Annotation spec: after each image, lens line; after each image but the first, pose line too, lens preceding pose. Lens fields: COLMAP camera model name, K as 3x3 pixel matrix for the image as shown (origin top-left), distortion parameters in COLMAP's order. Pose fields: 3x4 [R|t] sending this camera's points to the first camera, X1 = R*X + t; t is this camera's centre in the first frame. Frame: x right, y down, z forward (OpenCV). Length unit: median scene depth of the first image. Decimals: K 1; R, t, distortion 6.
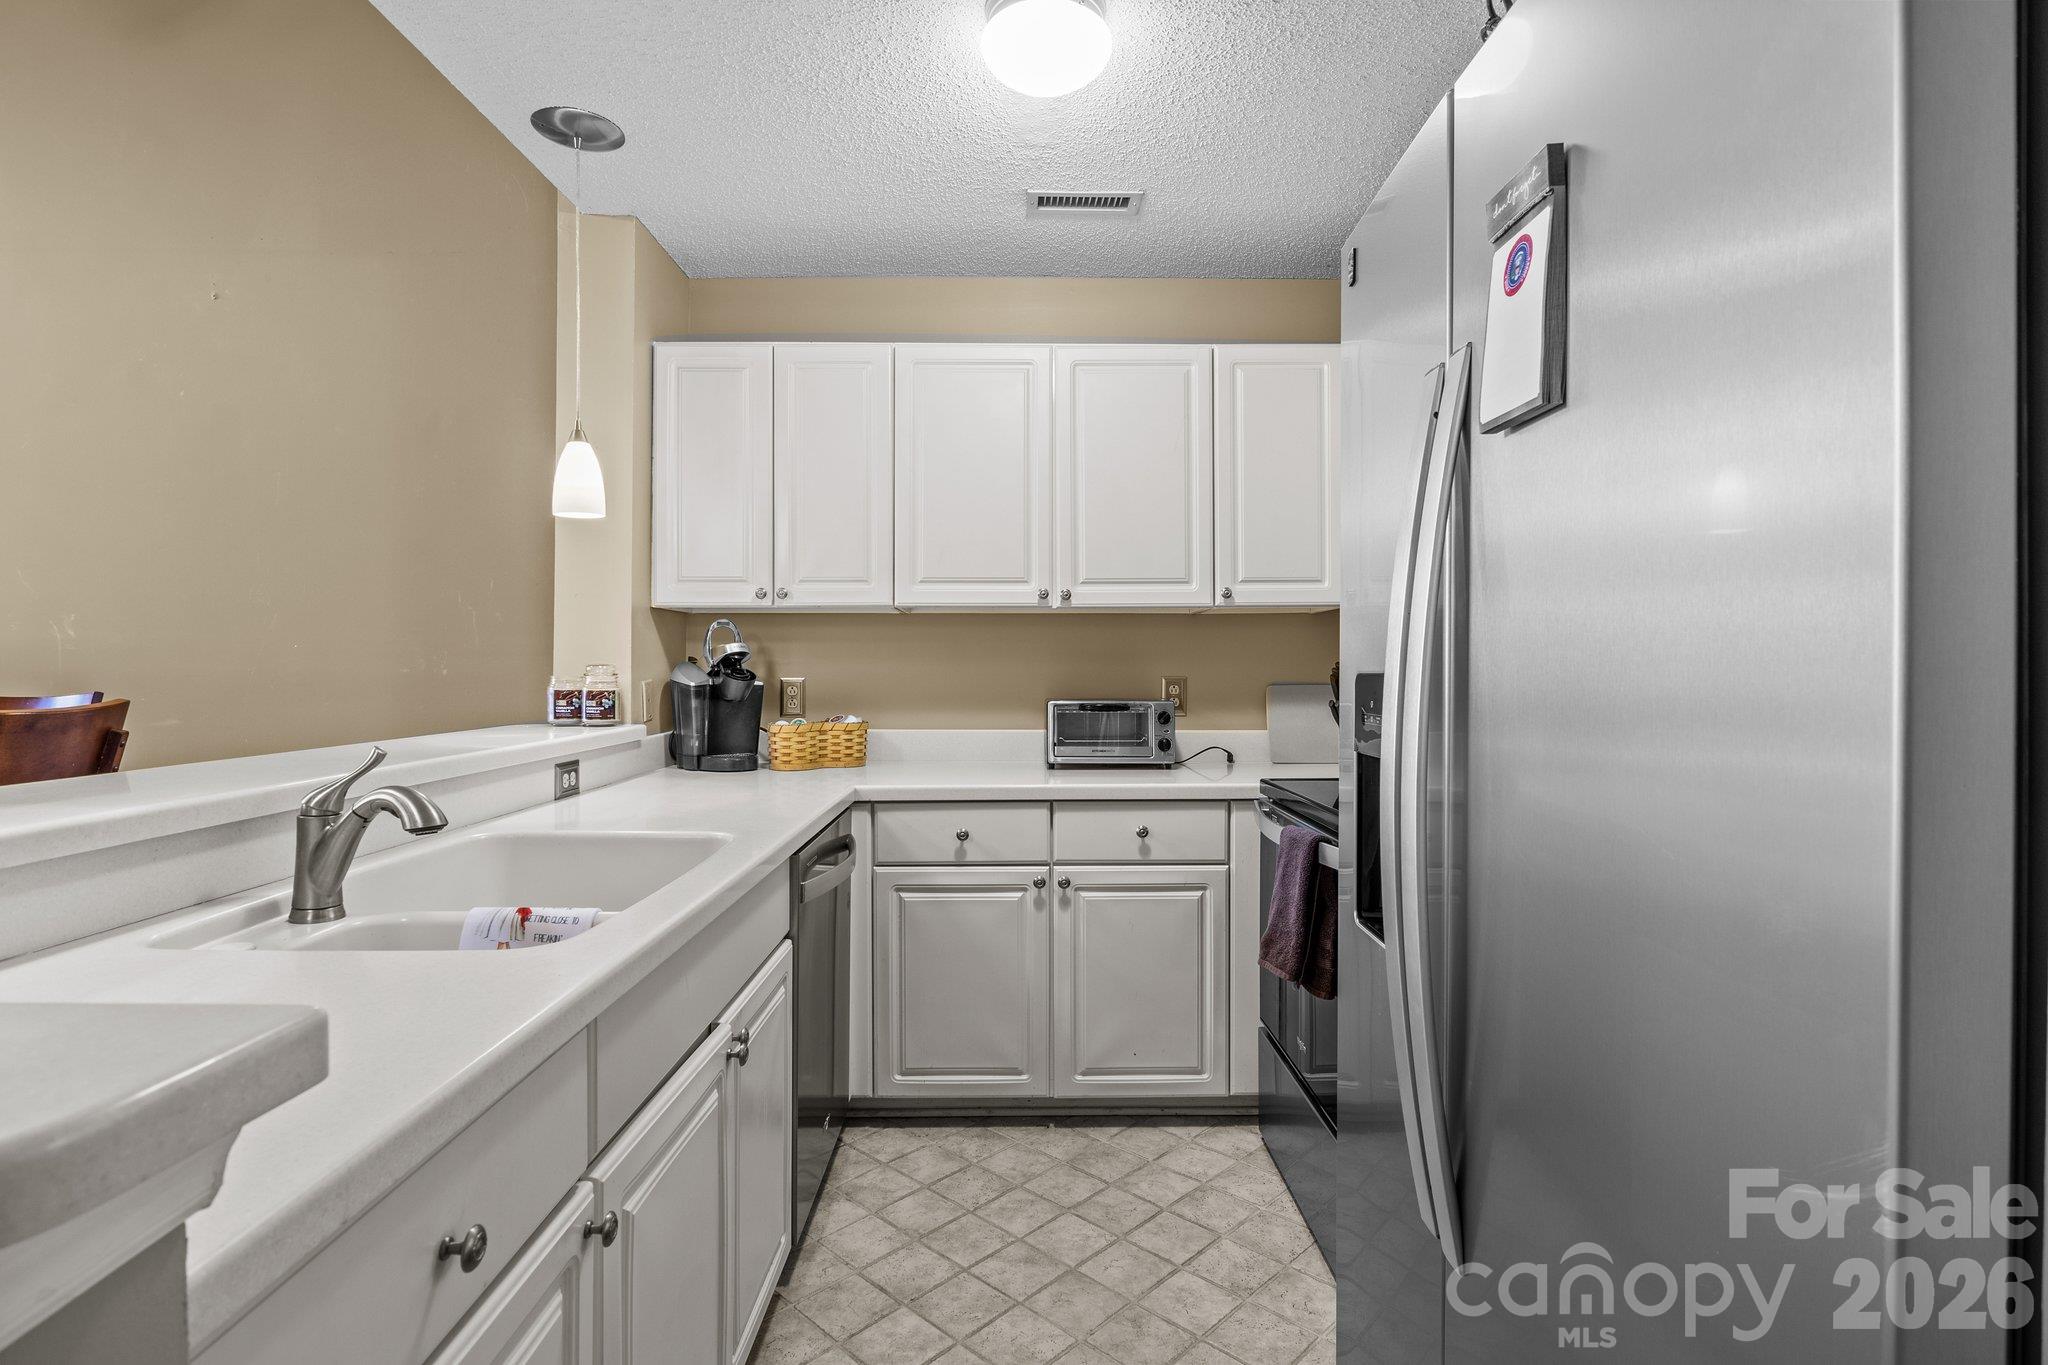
lens RADIAL K [[1007.3, 0, 1015.0], [0, 1007.3, 674.3], [0, 0, 1]] dist [-0.002082, -0.000774]
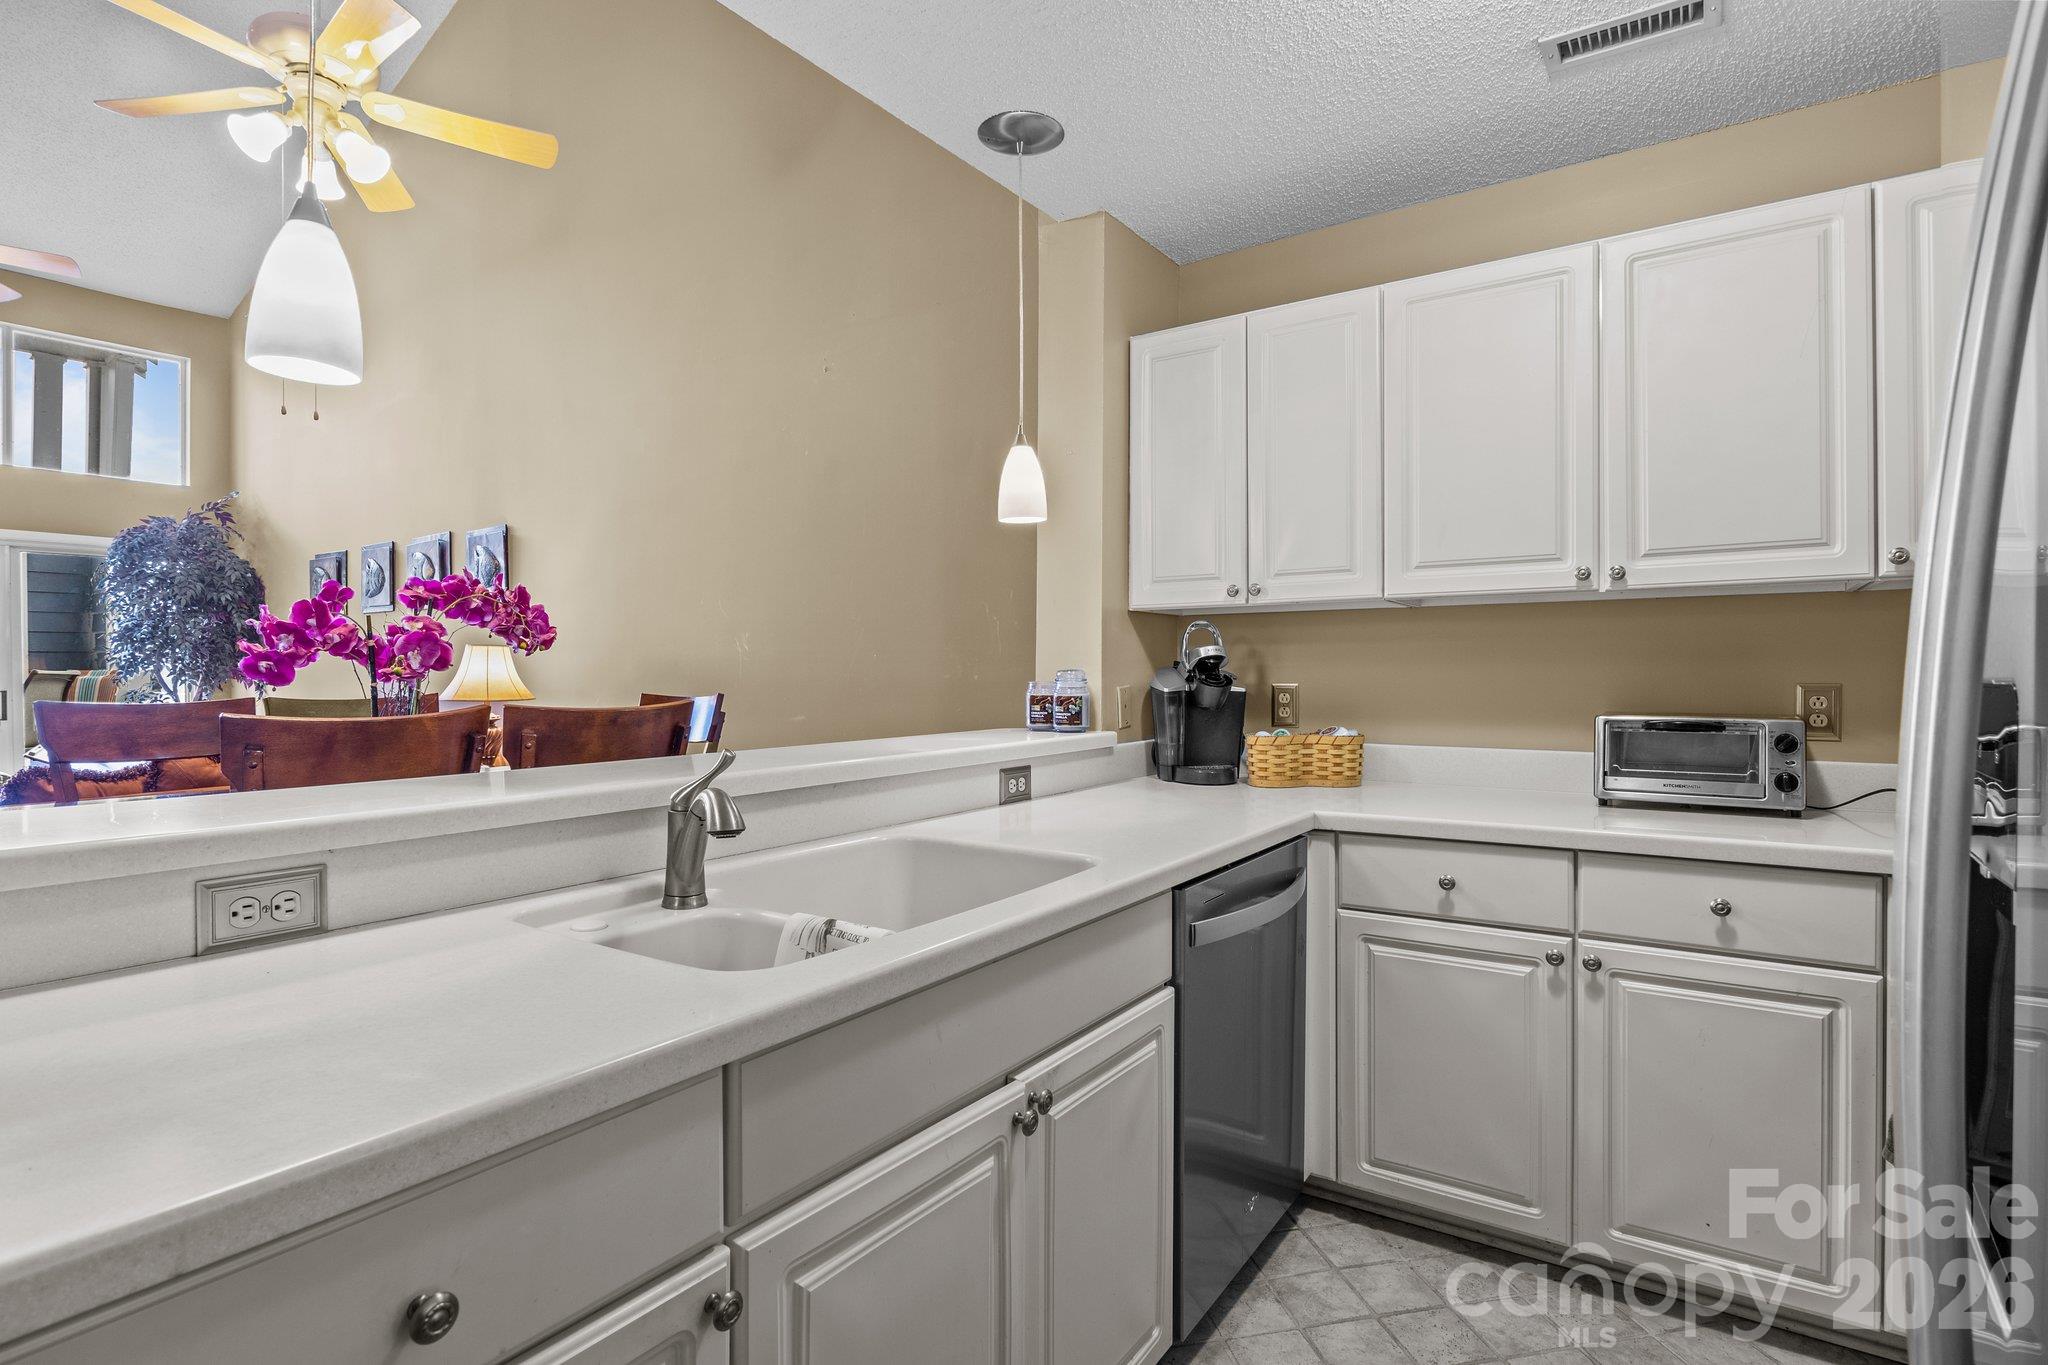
lens RADIAL K [[1007.3, 0, 1032.5], [0, 1007.3, 680.1], [0, 0, 1]] dist [-0.002082, -0.000774]
pose [[0.830187, 0.001033, -0.557484, 0.117556], [-0.000301, 0.999999, 0.001405, -0.001083], [0.557484, -0.000999, 0.830187, 0.159500]]
